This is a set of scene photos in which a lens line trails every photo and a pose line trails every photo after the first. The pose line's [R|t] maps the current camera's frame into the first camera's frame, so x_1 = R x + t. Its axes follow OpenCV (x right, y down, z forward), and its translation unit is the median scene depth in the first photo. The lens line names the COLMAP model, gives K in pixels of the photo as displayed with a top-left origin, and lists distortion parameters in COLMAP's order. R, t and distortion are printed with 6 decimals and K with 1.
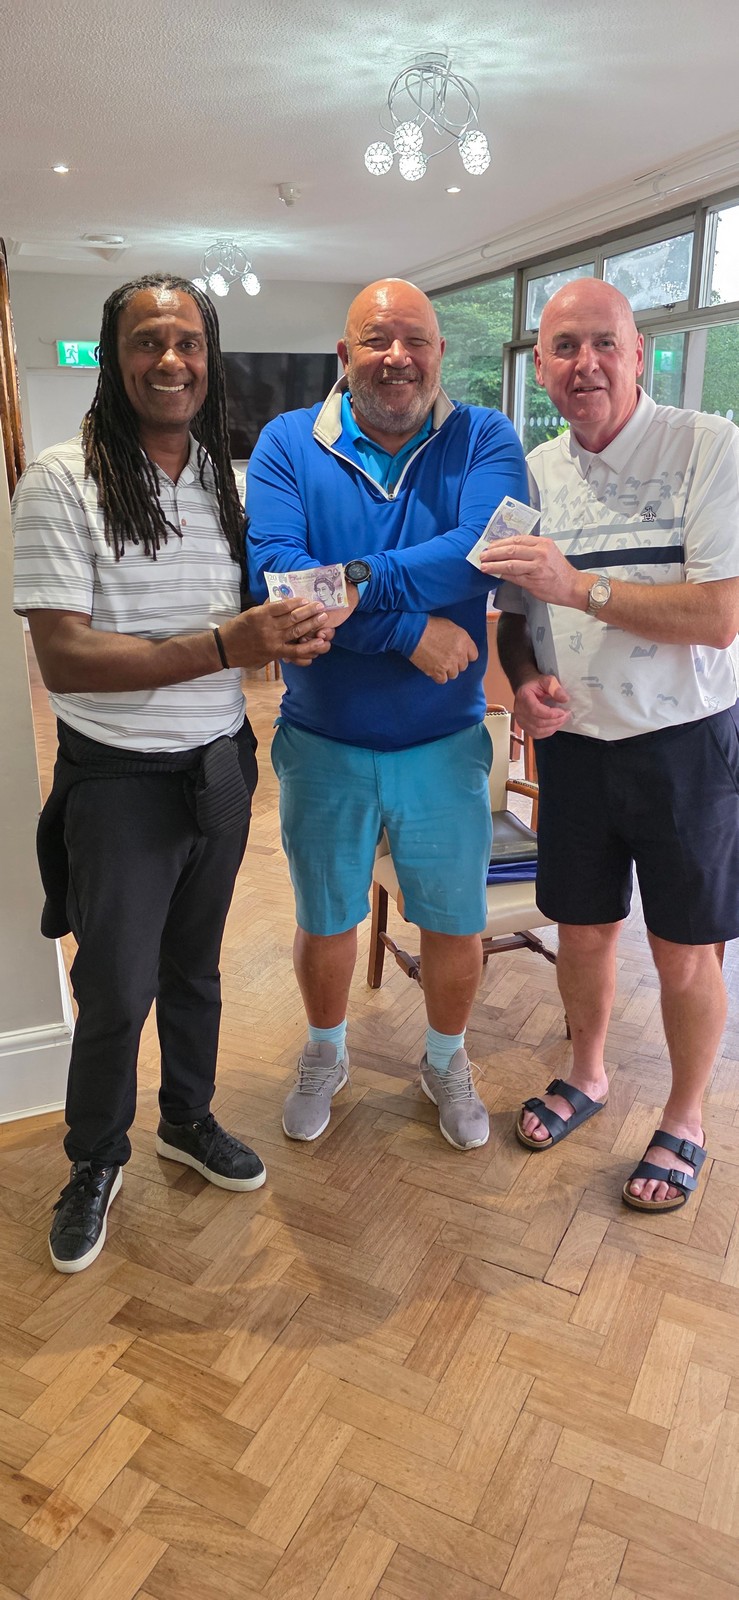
lens RADIAL K [[1064.7, 0, 369.5], [0, 1064.7, 800.0], [0, 0, 1]] dist [0.023466, -0.004068]
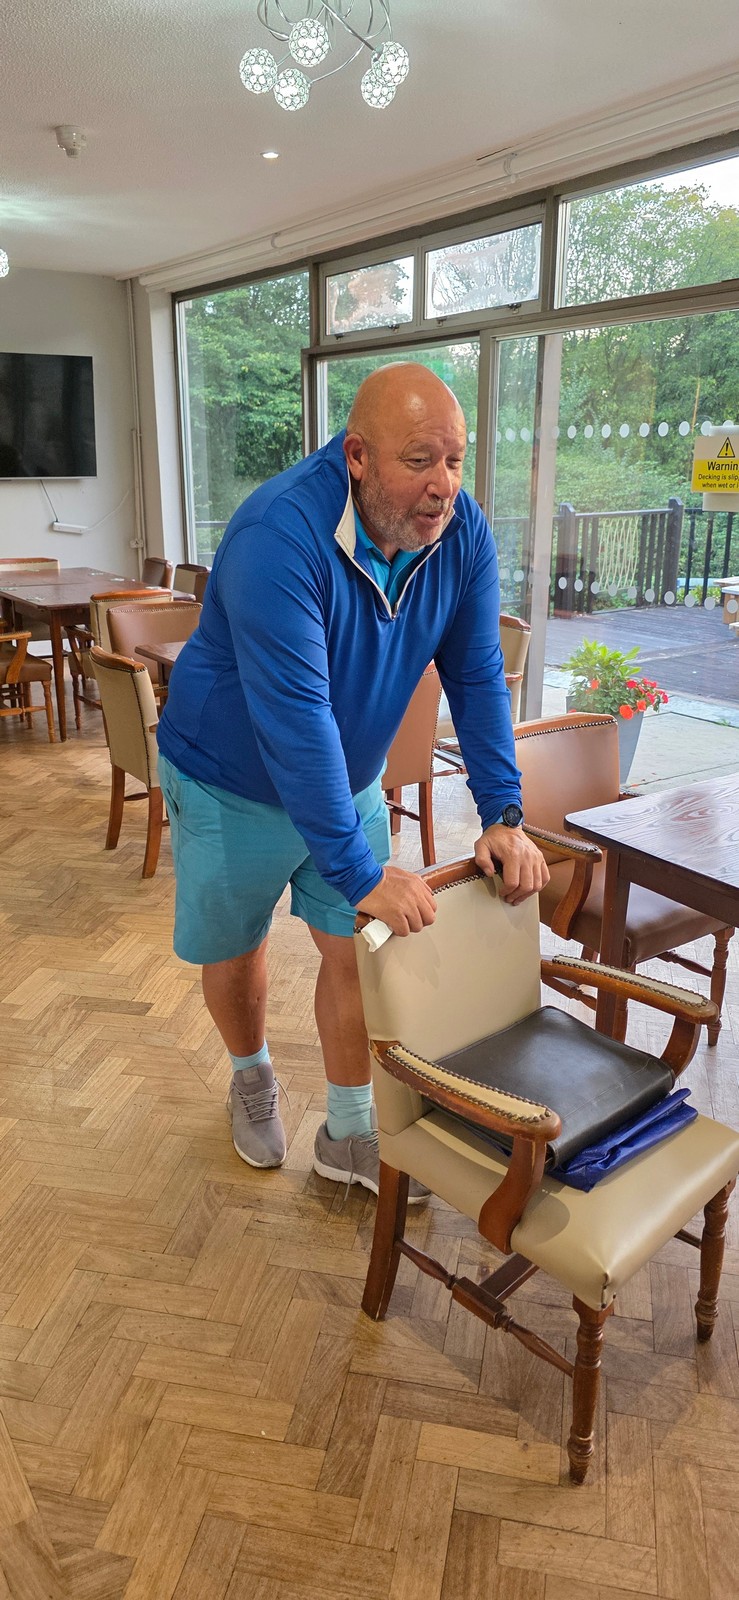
lens RADIAL K [[1038.9, 0, 391.9], [0, 1038.9, 810.4], [0, 0, 1]] dist [0.096170, -0.119084]
pose [[0.960743, -0.084238, 0.264342, -0.212239], [0.084650, 0.996362, 0.009854, -0.140226], [-0.264210, 0.012910, 0.964379, 0.433509]]
